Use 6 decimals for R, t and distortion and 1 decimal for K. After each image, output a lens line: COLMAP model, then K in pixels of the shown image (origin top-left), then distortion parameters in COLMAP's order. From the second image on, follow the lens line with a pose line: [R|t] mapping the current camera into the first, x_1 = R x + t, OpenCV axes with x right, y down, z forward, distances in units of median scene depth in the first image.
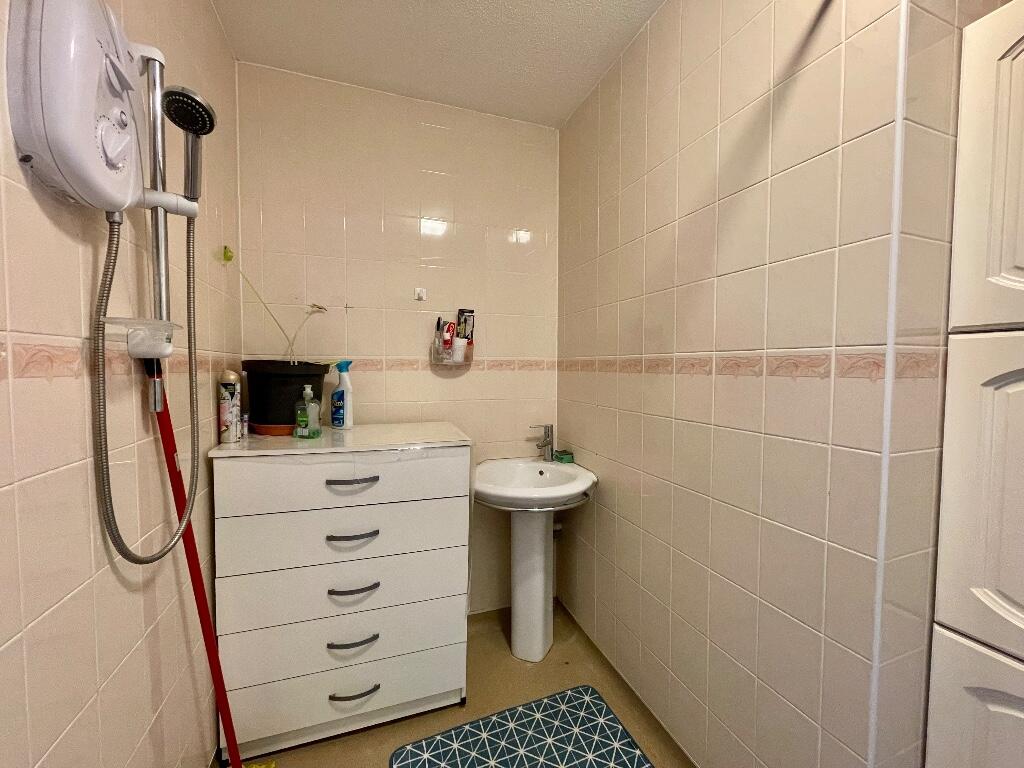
lens RADIAL K [[413.3, 0, 512.1], [0, 413.3, 384.1], [0, 0, 1]] dist [-0.000366, -0.000629]
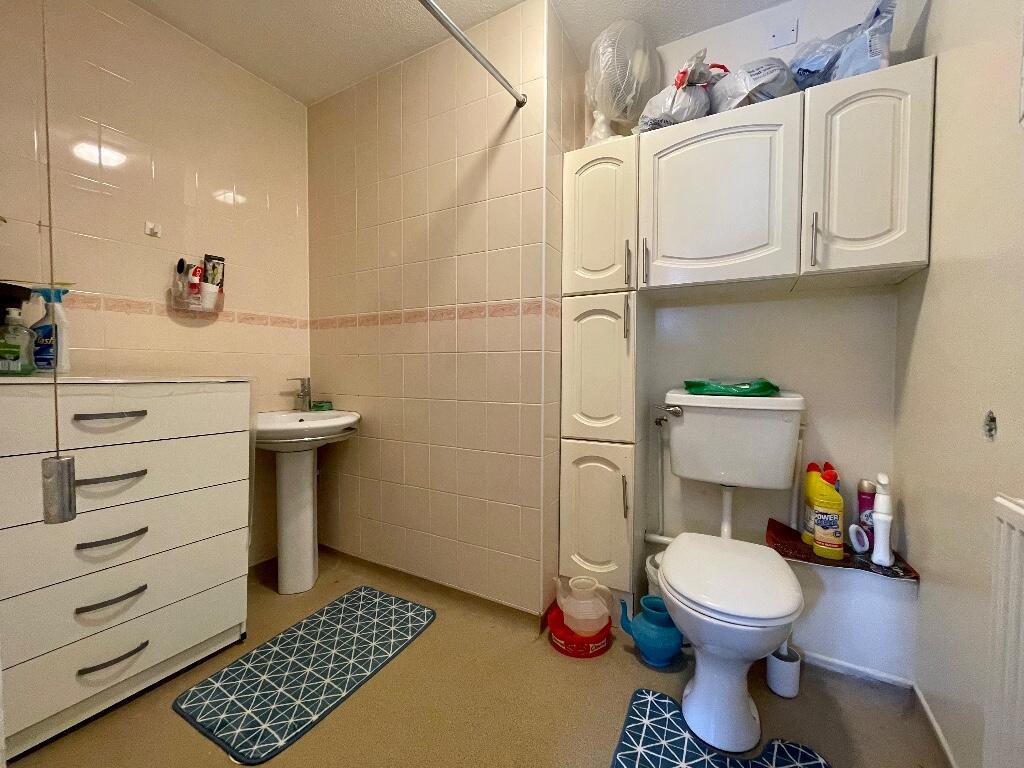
lens RADIAL K [[413.3, 0, 512.2], [0, 413.3, 383.6], [0, 0, 1]] dist [-0.000366, -0.000629]
pose [[0.755387, -0.025008, 0.654801, -0.237564], [0.027379, 0.999603, 0.006592, 0.137146], [-0.654706, 0.012949, 0.755772, -0.189263]]
